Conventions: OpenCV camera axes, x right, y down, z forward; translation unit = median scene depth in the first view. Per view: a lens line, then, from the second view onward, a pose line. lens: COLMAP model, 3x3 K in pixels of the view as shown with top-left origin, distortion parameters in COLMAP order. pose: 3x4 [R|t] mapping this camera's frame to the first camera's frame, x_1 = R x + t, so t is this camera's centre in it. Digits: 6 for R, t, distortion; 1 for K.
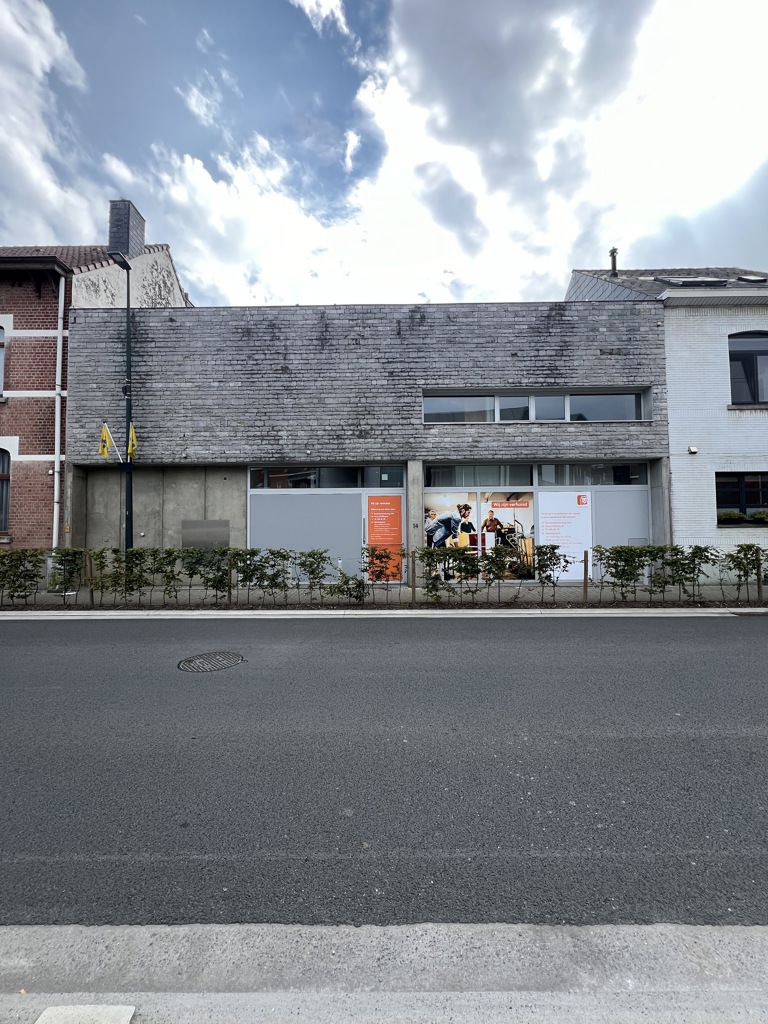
lens RADIAL K [[406.9, 0, 378.8], [0, 406.9, 512.8], [0, 0, 1]] dist [0.003190, 0.000269]
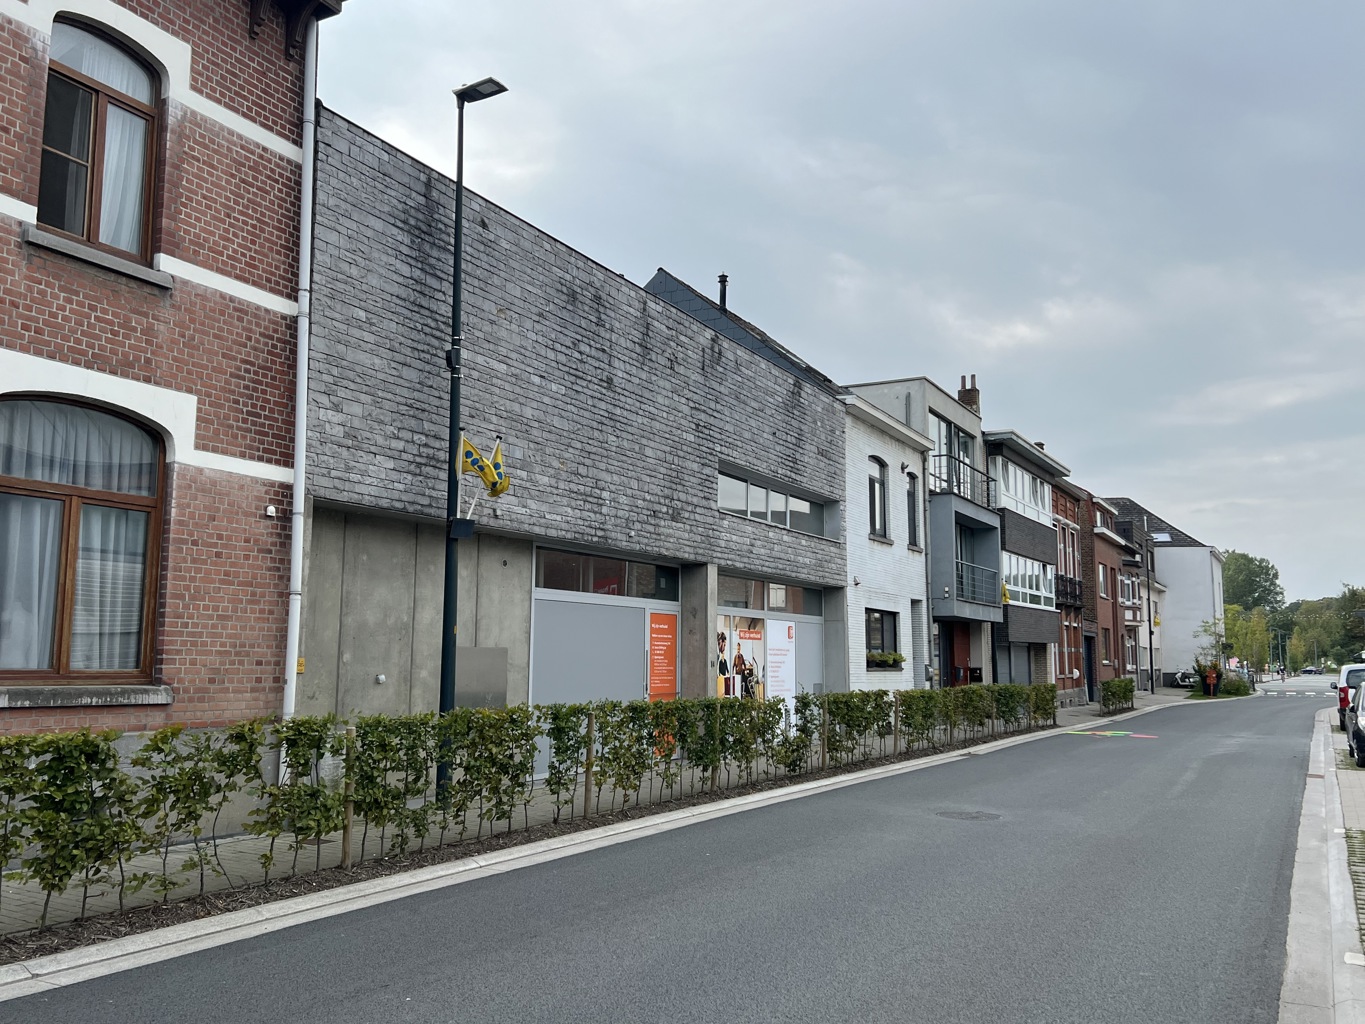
lens RADIAL K [[1039.3, 0, 681.6], [0, 1039.3, 542.4], [0, 0, 1]] dist [0.126932, -0.176481]
pose [[0.513137, 0.110043, 0.851223, -1.383017], [-0.037992, 0.993687, -0.105558, 0.015994], [-0.857466, 0.021826, 0.514078, 0.178111]]
